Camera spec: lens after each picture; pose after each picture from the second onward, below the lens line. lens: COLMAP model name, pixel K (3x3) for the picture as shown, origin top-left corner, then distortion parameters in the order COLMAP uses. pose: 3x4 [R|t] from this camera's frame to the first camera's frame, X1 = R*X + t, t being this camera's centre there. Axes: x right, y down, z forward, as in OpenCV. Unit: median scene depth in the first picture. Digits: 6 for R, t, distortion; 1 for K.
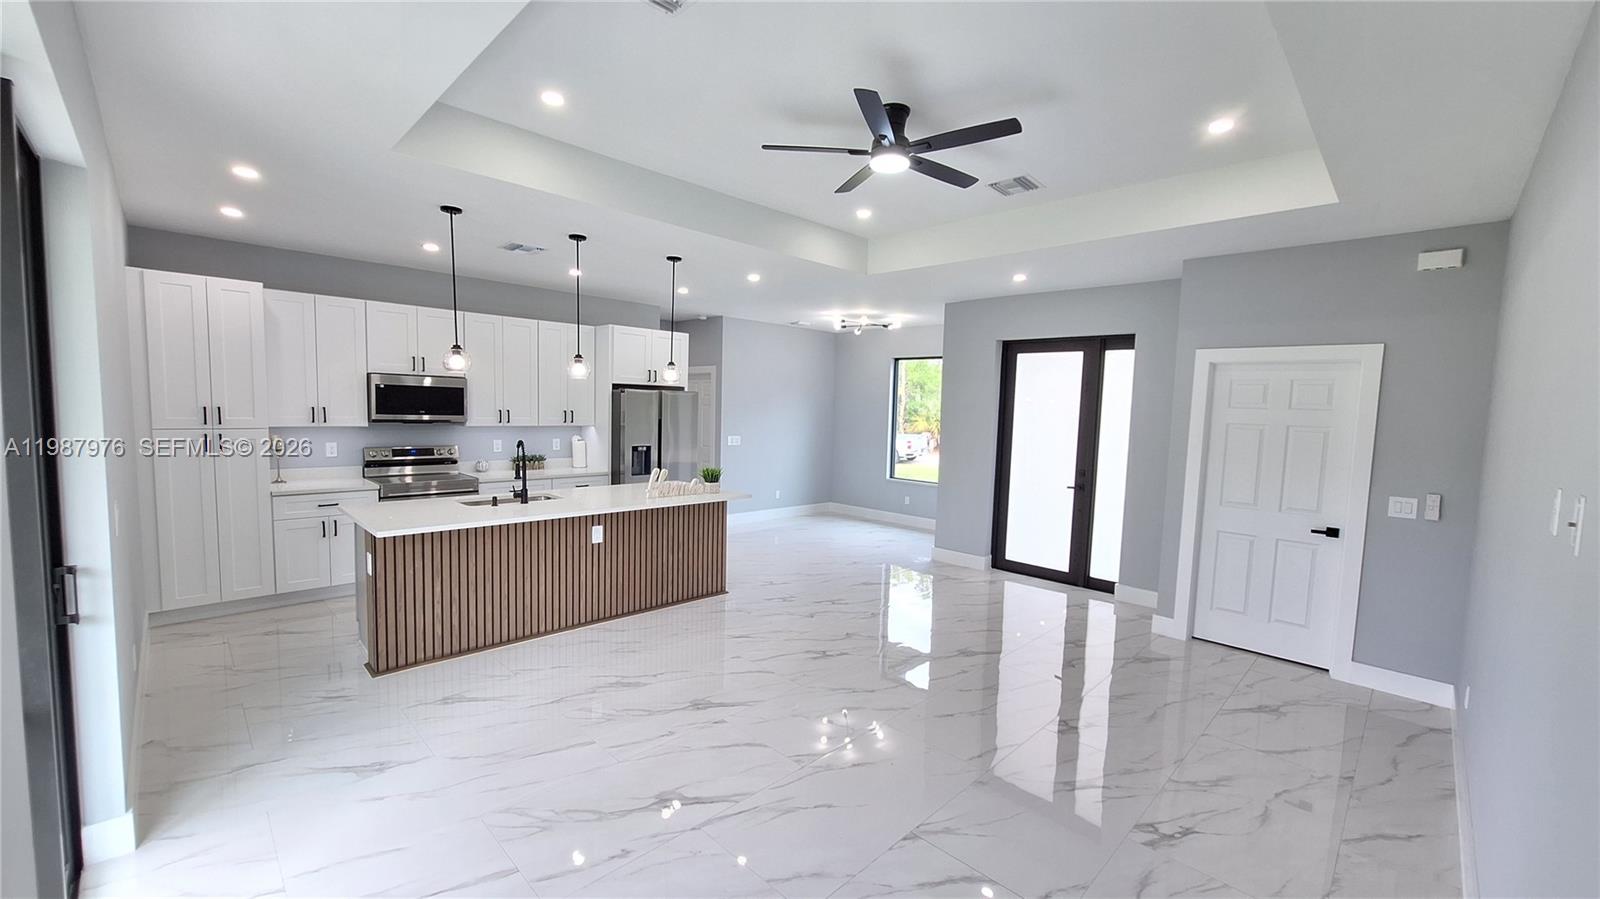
lens RADIAL K [[627.9, 0, 803.2], [0, 627.9, 453.2], [0, 0, 1]] dist [-0.012073, -0.000281]
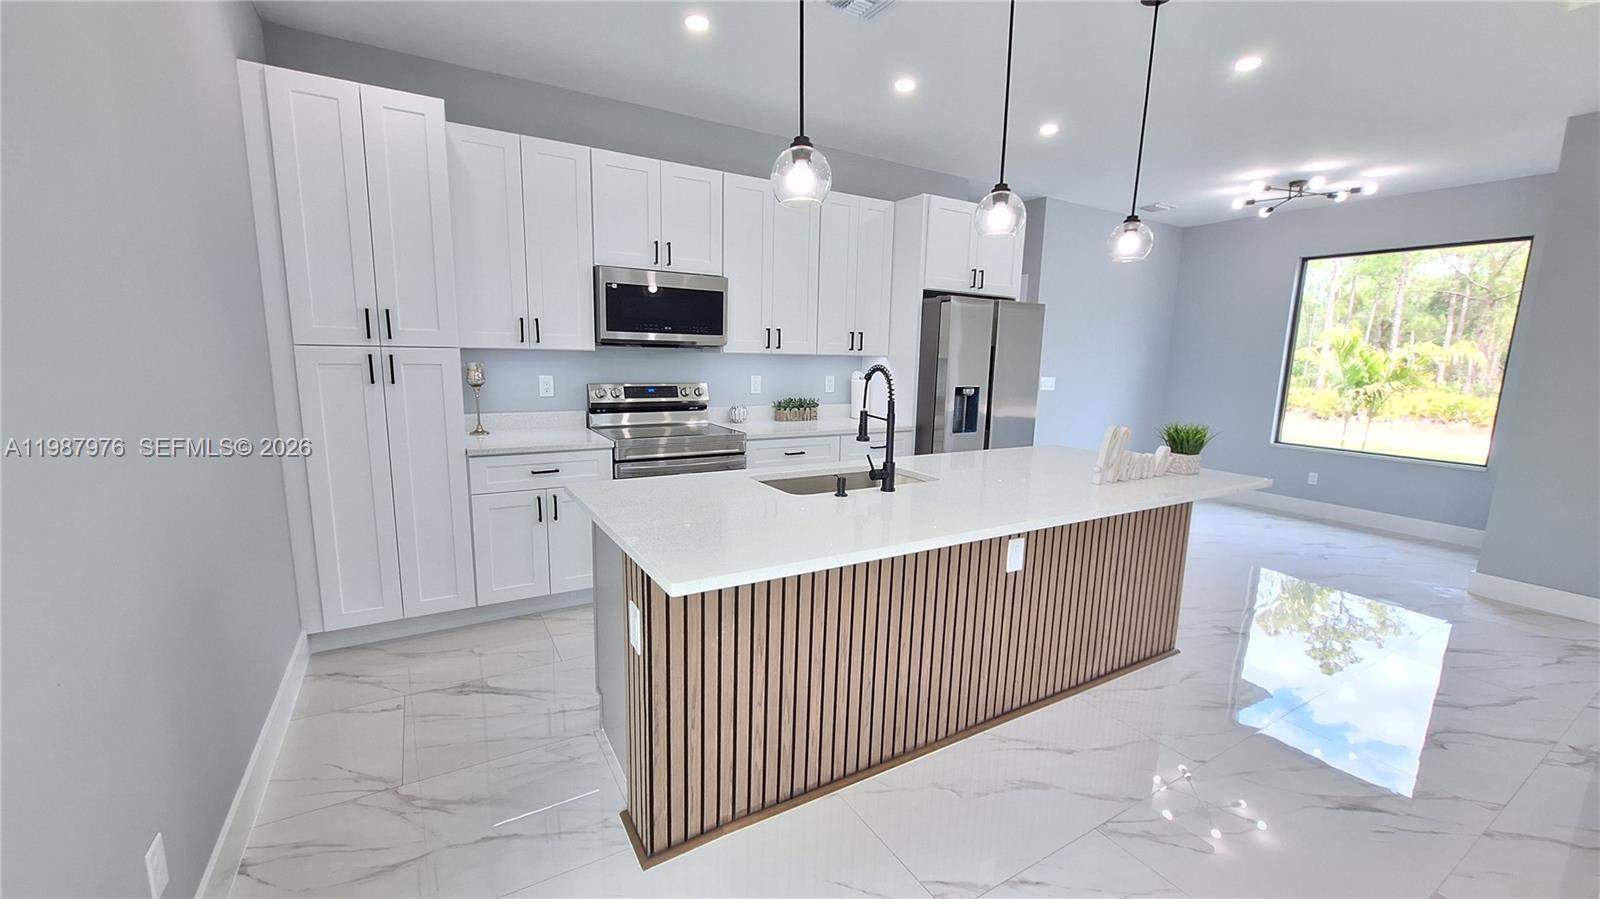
lens RADIAL K [[627.9, 0, 796.3], [0, 627.9, 453.4], [0, 0, 1]] dist [-0.012073, -0.000281]
pose [[0.967192, 0.034110, -0.251747, -0.329738], [-0.014540, 0.996753, 0.079192, 0.009659], [0.253631, -0.072934, 0.964548, 0.419259]]
